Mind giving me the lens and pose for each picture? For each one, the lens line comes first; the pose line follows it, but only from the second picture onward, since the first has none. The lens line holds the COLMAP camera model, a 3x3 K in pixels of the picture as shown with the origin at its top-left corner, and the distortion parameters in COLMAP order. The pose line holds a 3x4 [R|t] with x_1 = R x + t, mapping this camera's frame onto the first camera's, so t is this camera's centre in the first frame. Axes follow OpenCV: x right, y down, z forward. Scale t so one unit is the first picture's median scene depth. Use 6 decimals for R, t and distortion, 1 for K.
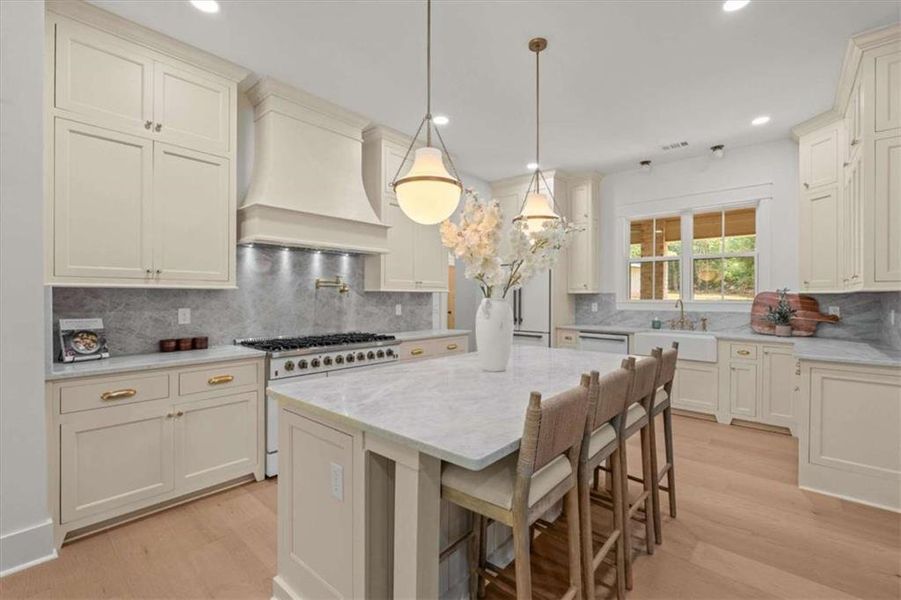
lens RADIAL K [[395.7, 0, 454.9], [0, 395.7, 299.3], [0, 0, 1]] dist [-0.005246, -0.000942]
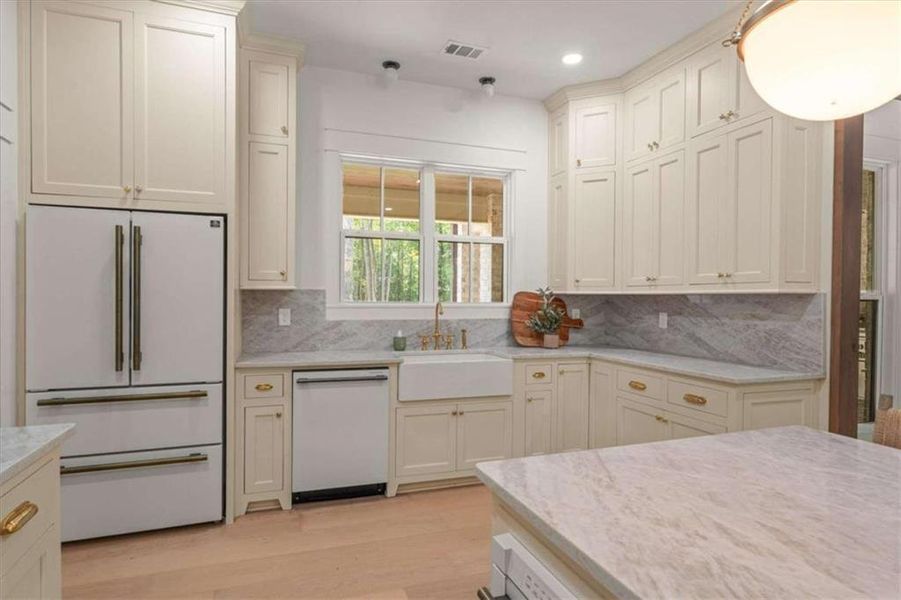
lens RADIAL K [[502.2, 0, 448.7], [0, 502.2, 300.5], [0, 0, 1]] dist [-0.001765, 0.000253]
pose [[0.491827, -0.004142, 0.870683, -0.148909], [0.000957, 0.999991, 0.004217, -0.005423], [-0.870693, -0.001240, 0.491826, 0.708330]]
